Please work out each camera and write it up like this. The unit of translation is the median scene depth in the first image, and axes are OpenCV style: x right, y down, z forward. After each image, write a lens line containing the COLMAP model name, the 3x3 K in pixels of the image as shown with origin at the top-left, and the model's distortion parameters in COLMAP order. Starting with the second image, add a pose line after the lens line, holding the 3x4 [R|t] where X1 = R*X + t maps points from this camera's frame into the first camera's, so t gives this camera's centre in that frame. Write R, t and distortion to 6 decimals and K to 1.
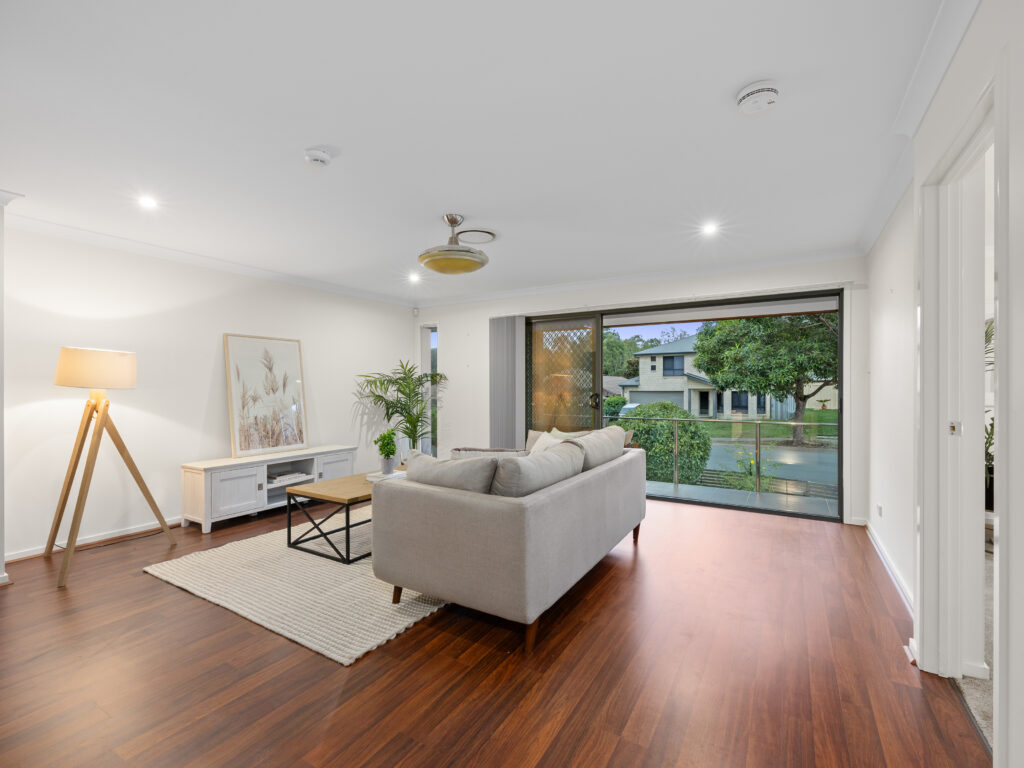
lens RADIAL K [[465.8, 0, 508.3], [0, 465.8, 378.4], [0, 0, 1]] dist [-0.000482, -0.000074]
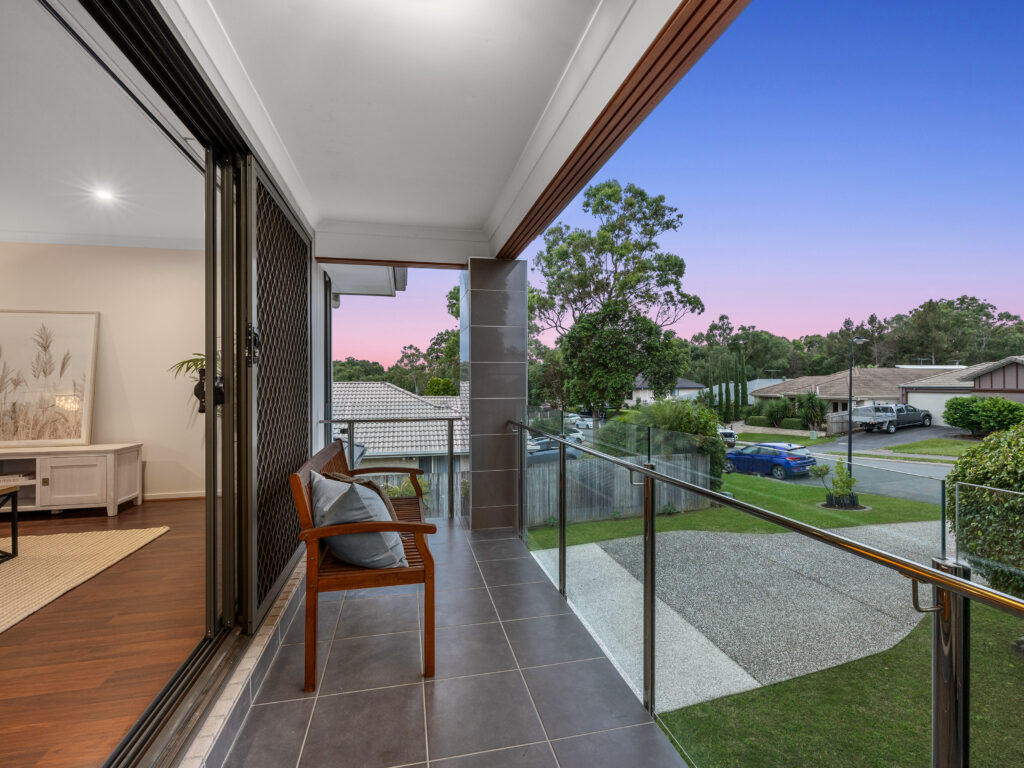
lens RADIAL K [[465.8, 0, 508.3], [0, 465.8, 378.4], [0, 0, 1]] dist [-0.000482, -0.000074]
pose [[0.693142, -0.009307, -0.720741, 0.691702], [0.017103, 0.999847, 0.003537, 0.047471], [0.720598, -0.014779, 0.693195, 1.027918]]
